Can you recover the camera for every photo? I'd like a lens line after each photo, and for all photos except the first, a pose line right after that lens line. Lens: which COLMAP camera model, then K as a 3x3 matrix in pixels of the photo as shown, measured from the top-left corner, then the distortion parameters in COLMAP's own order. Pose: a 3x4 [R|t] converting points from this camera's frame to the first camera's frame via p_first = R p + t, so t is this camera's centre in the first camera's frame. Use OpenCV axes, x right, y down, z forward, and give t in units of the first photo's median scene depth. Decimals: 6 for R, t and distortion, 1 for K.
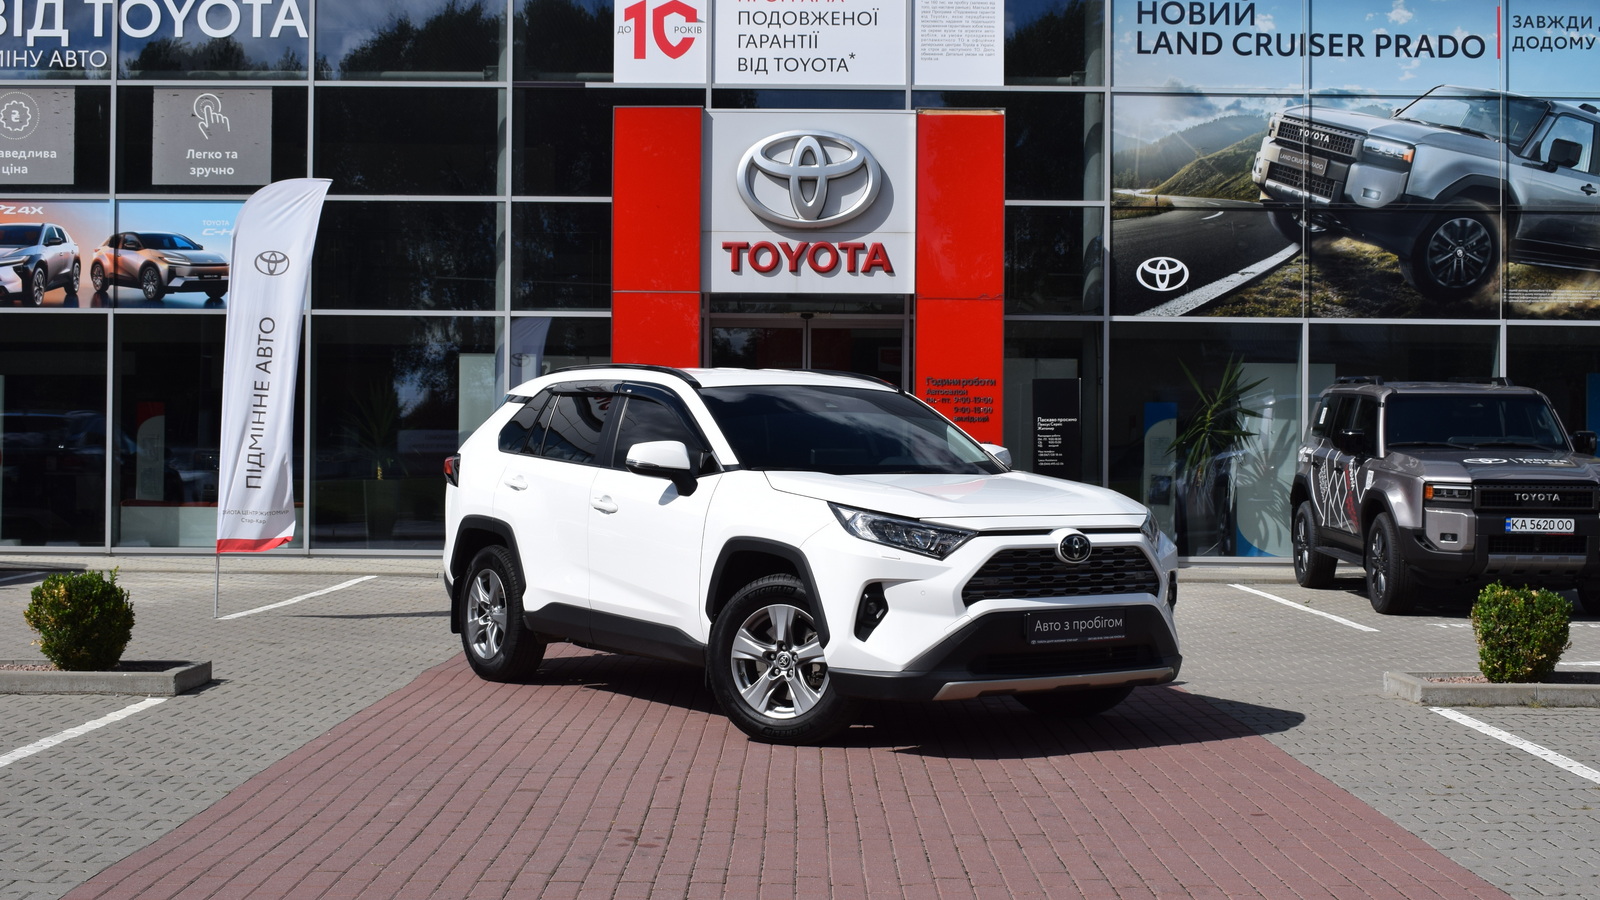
lens RADIAL K [[2126.2, 0, 796.6], [0, 2126.2, 449.4], [0, 0, 1]] dist [-0.029029, -0.034610]
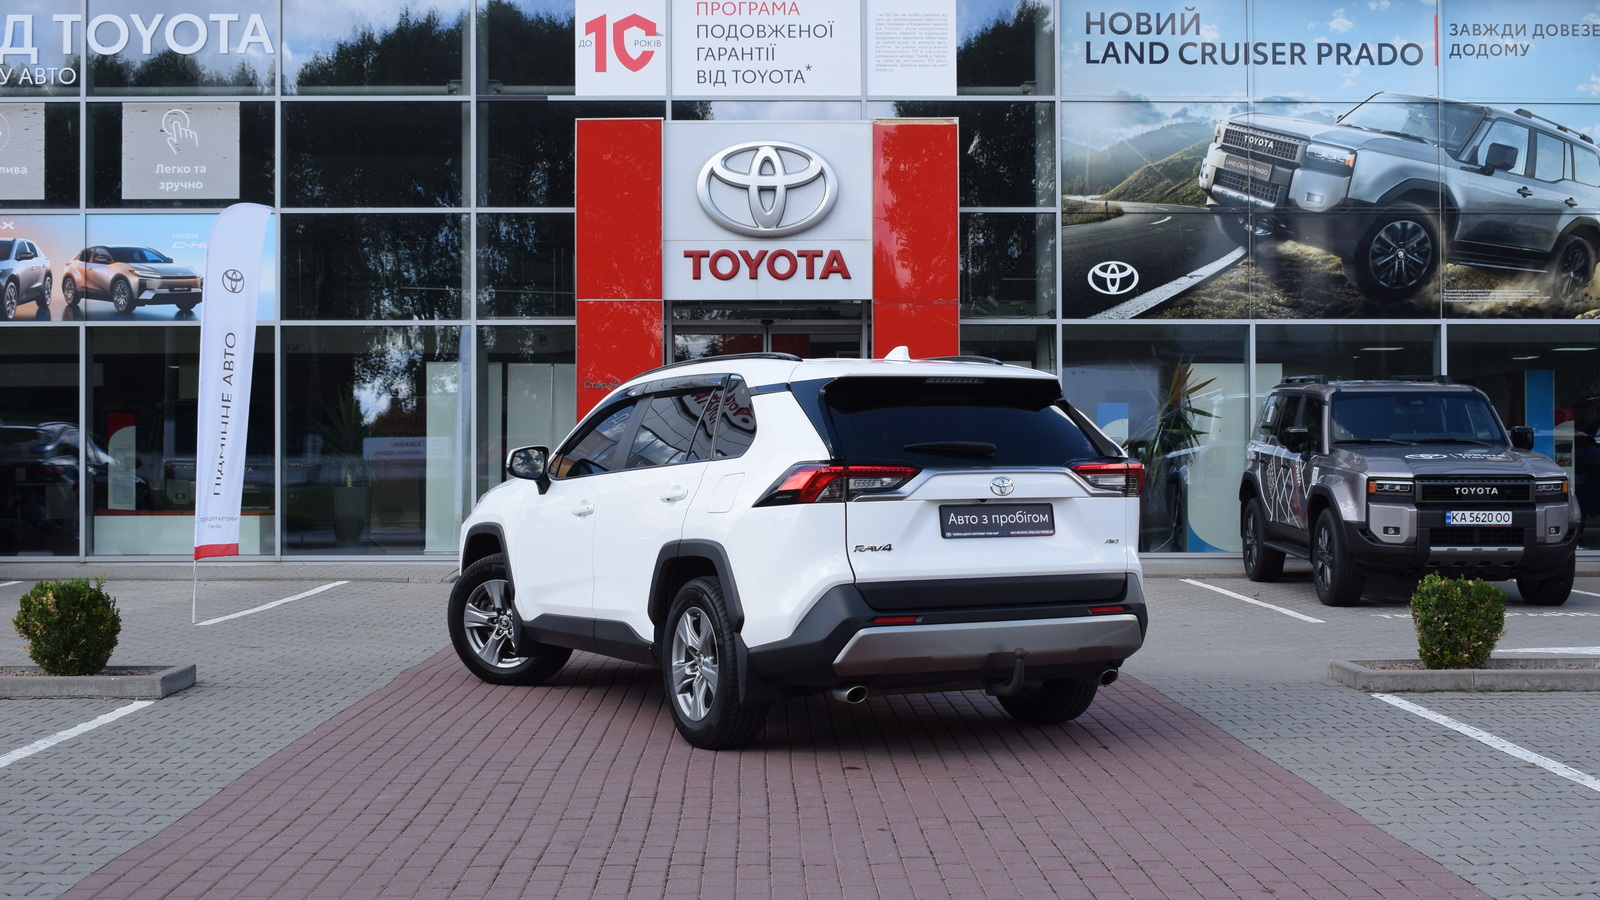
lens RADIAL K [[2104.9, 0, 800.0], [0, 2104.9, 450.0], [0, 0, 1]] dist [-0.032458, -0.020618]
pose [[0.999712, -0.010986, 0.021358, -0.001637], [0.011007, 0.999939, -0.000837, -0.000171], [-0.021348, 0.001072, 0.999772, -0.012886]]
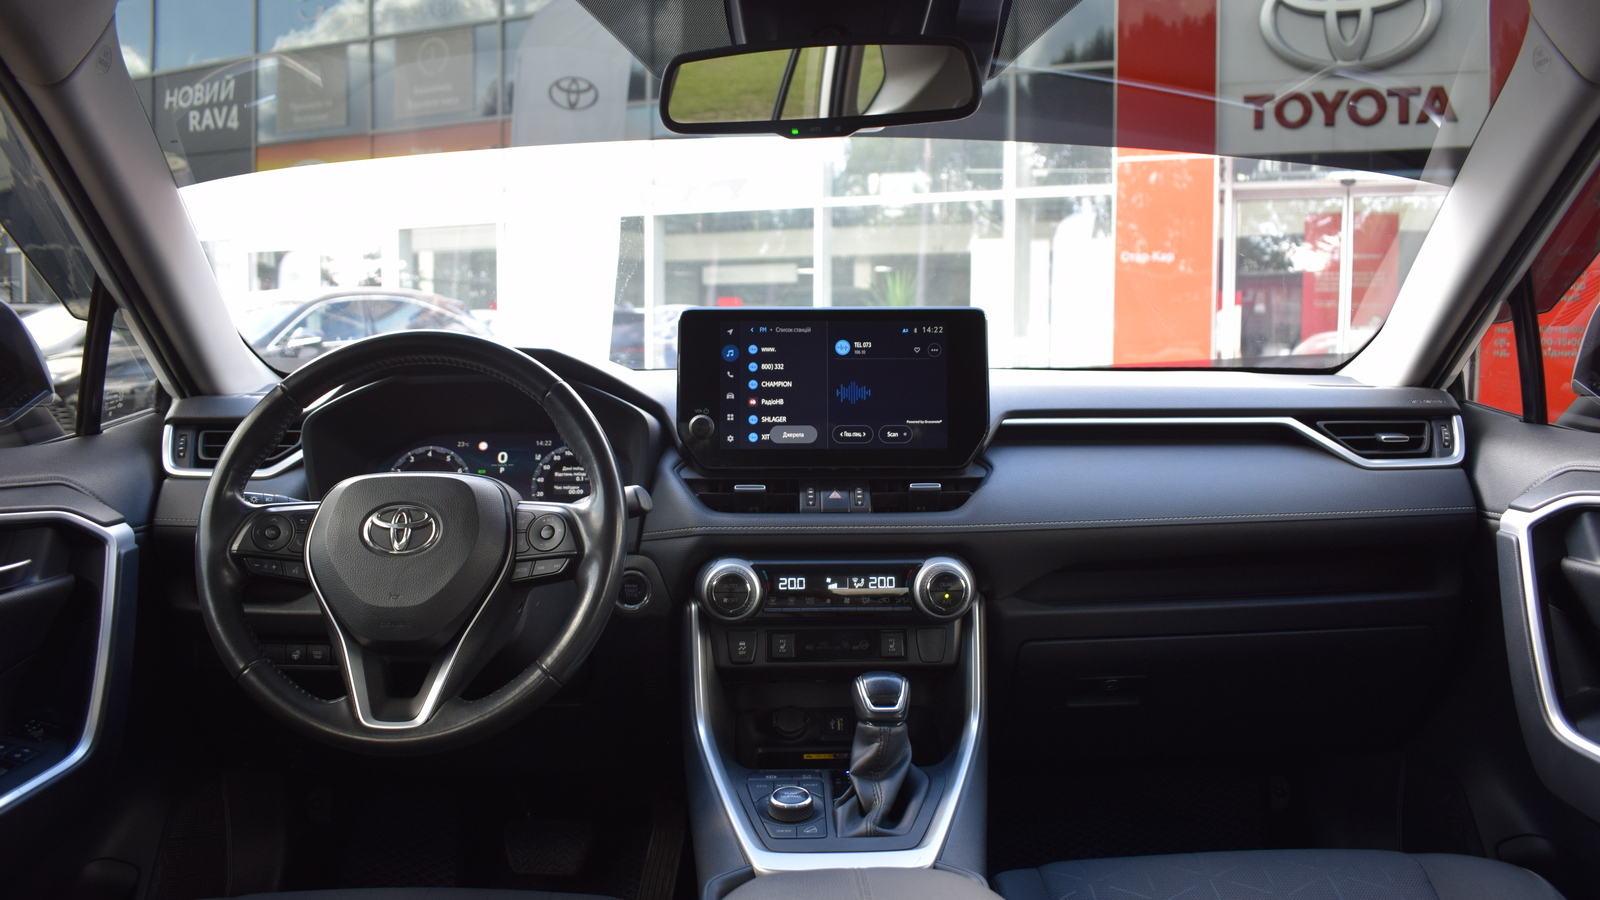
lens RADIAL K [[1271.7, 0, 800.0], [0, 1271.7, 450.0], [0, 0, 1]] dist [-0.087996, 0.005008]
pose [[0.906387, 0.030160, -0.421371, 0.019470], [0.004220, 0.996752, 0.080420, 0.004554], [0.422428, -0.074670, 0.903316, 0.437572]]
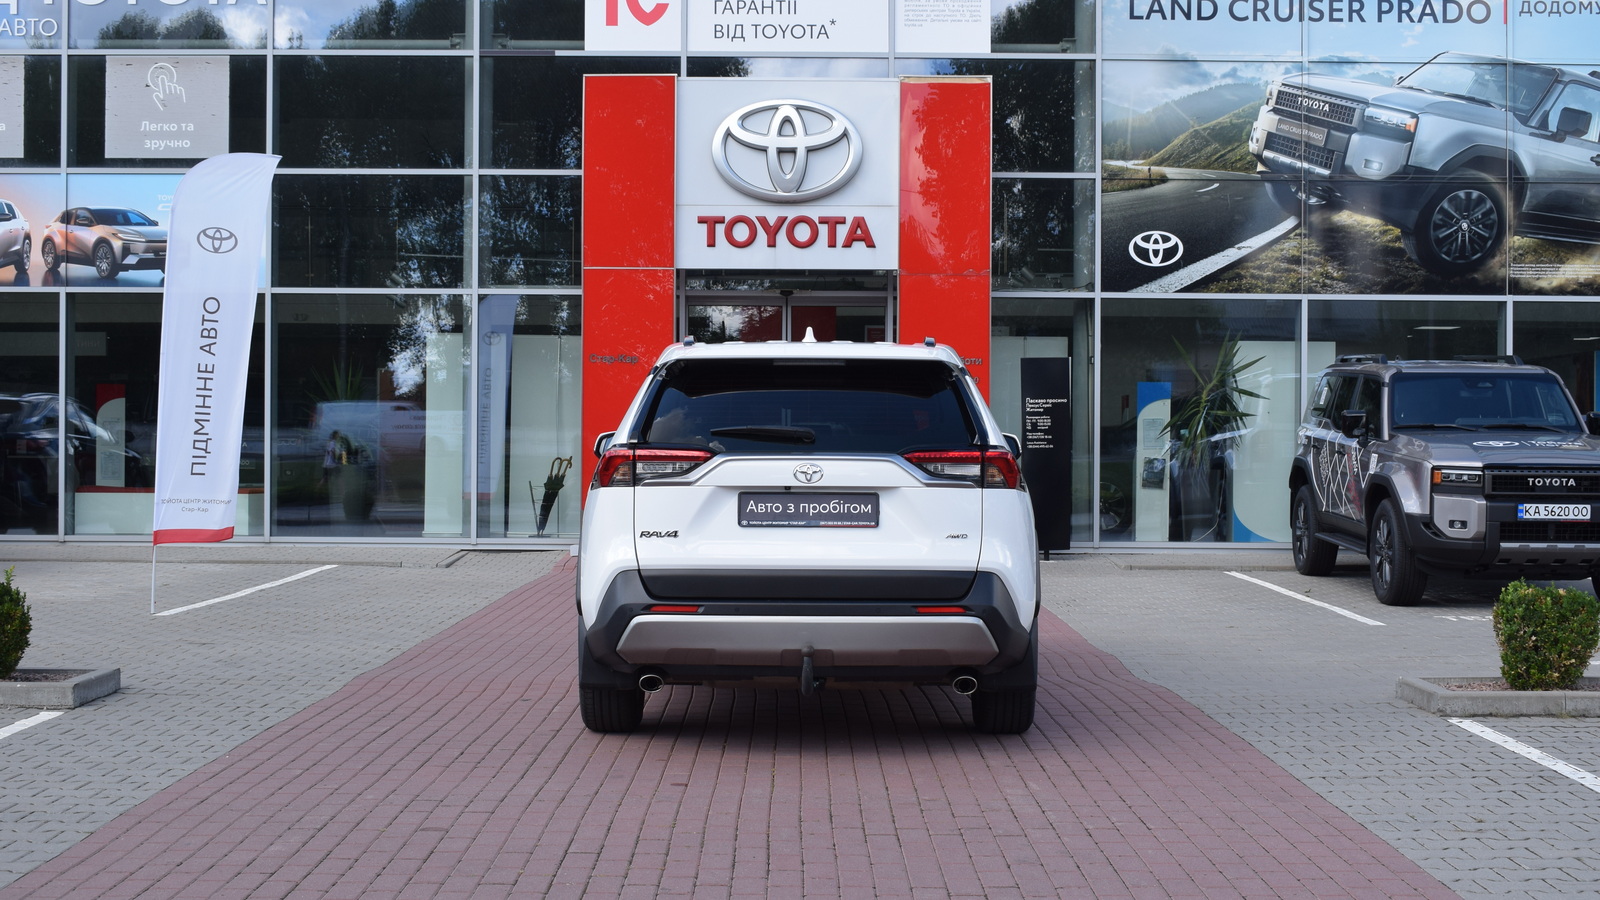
lens RADIAL K [[2104.9, 0, 800.0], [0, 2104.9, 450.0], [0, 0, 1]] dist [-0.032458, -0.020618]
pose [[0.999994, -0.002345, 0.002645, 0.008330], [0.002317, 0.999942, 0.010530, -0.001792], [-0.002670, -0.010524, 0.999941, 0.047252]]
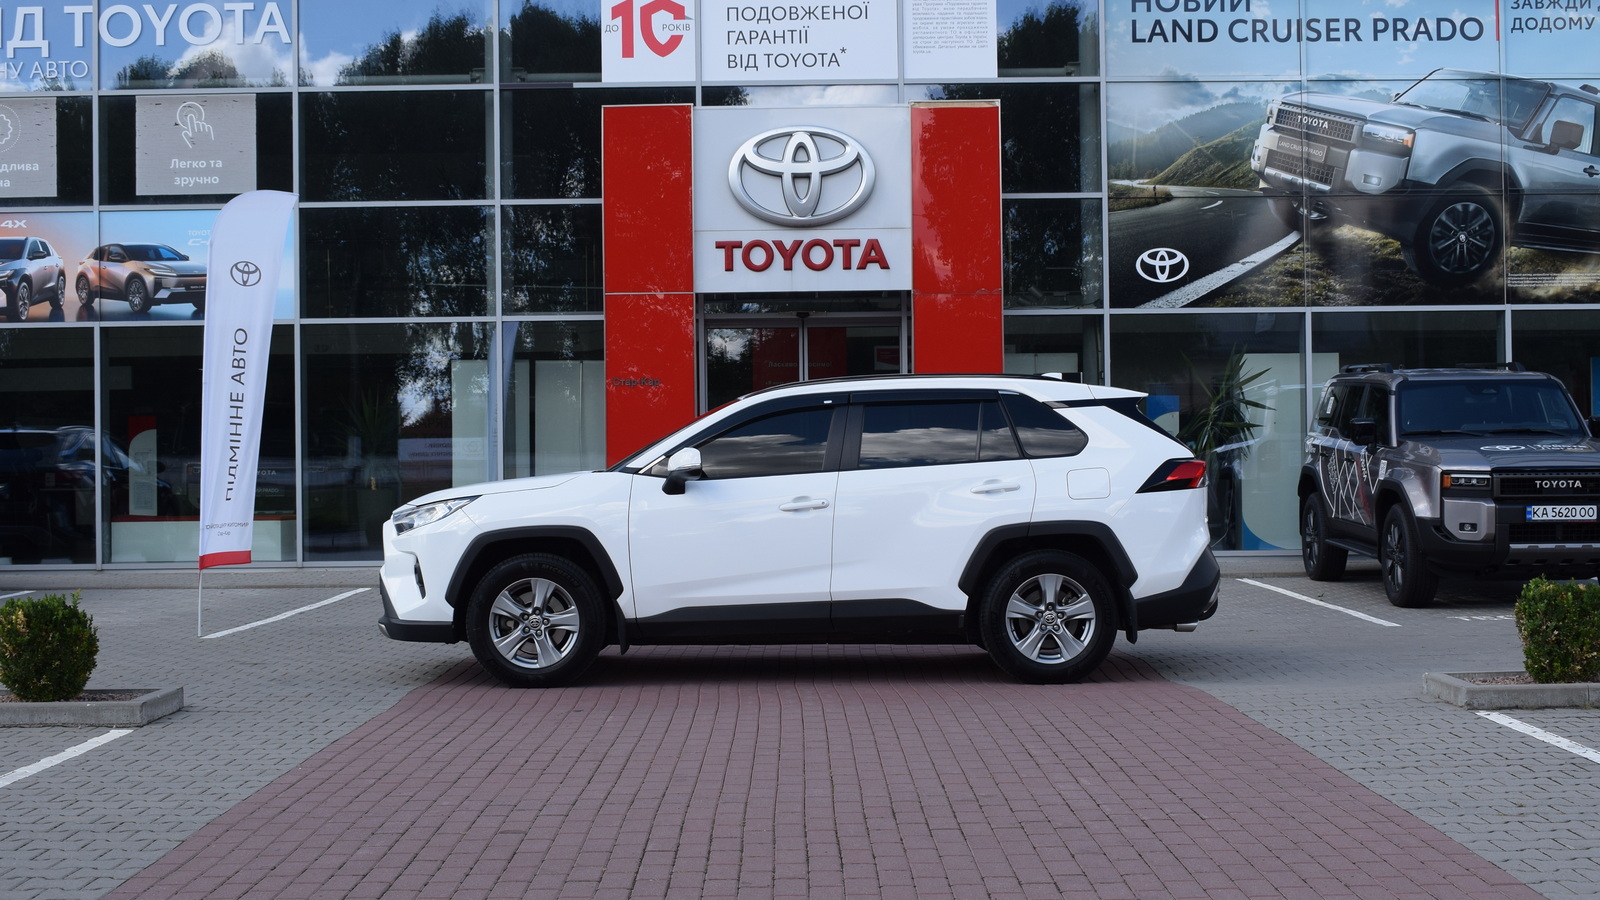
lens RADIAL K [[2068.5, 0, 797.8], [0, 2068.5, 450.4], [0, 0, 1]] dist [-0.039599, -0.016199]
pose [[0.999789, -0.020385, 0.002342, -0.000991], [0.020385, 0.999792, 0.000100, -0.000107], [-0.002343, -0.000053, 0.999997, 0.041342]]
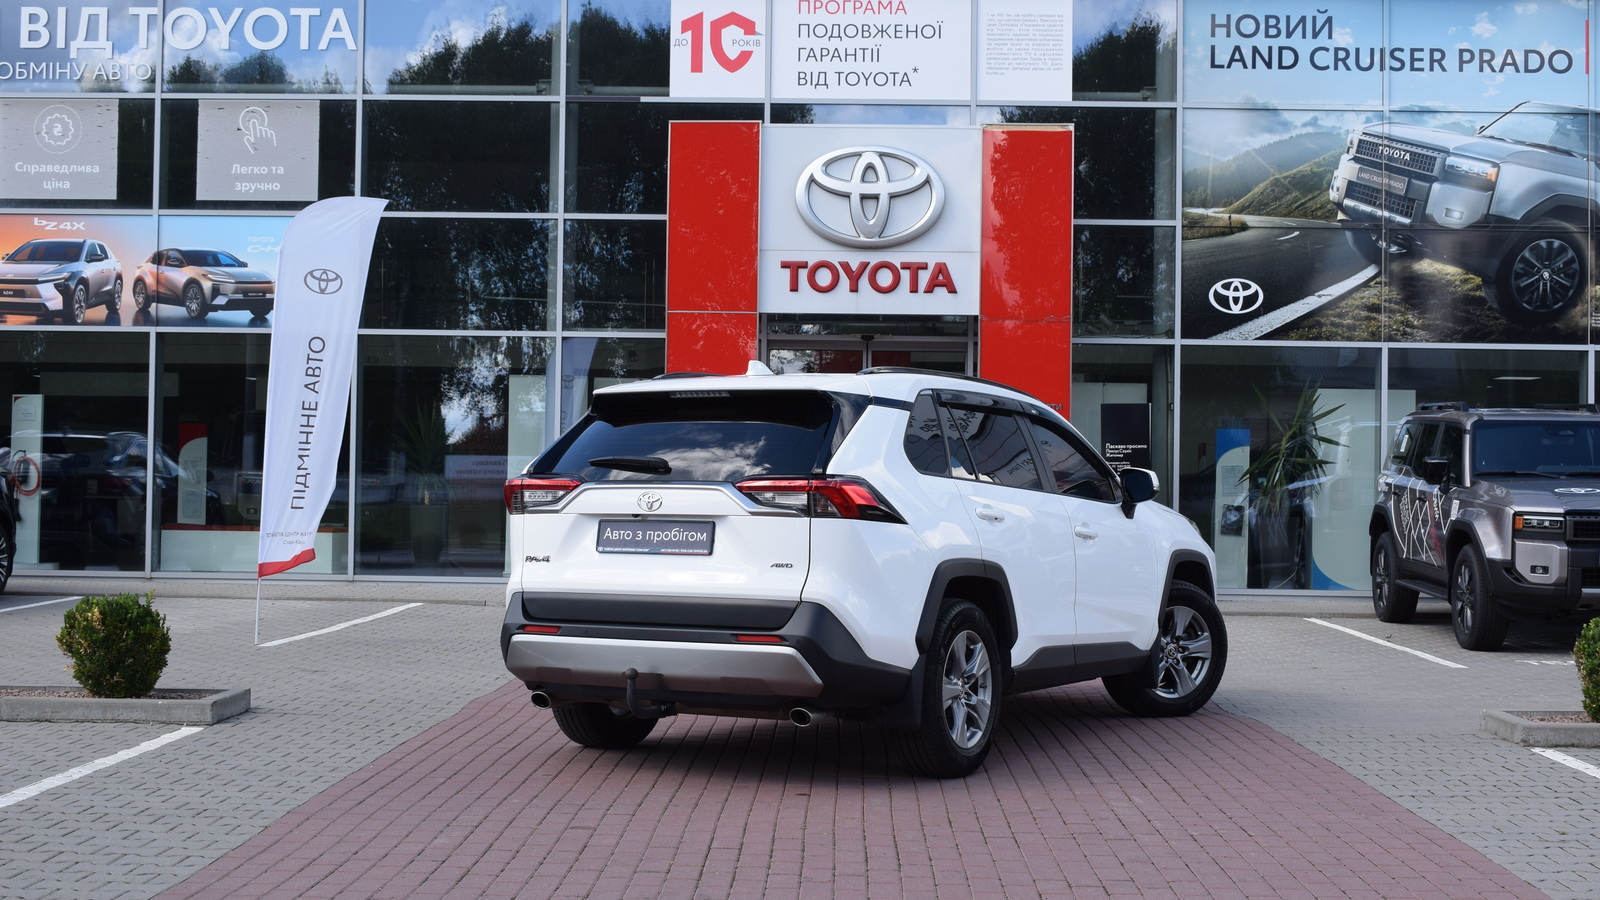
lens RADIAL K [[2165.5, 0, 800.0], [0, 2165.5, 450.0], [0, 0, 1]] dist [-0.031412, -0.004711]
pose [[0.999723, 0.005647, -0.022862, -0.002934], [-0.005956, 0.999892, -0.013442, 0.001782], [0.022784, 0.013575, 0.999648, 0.013977]]
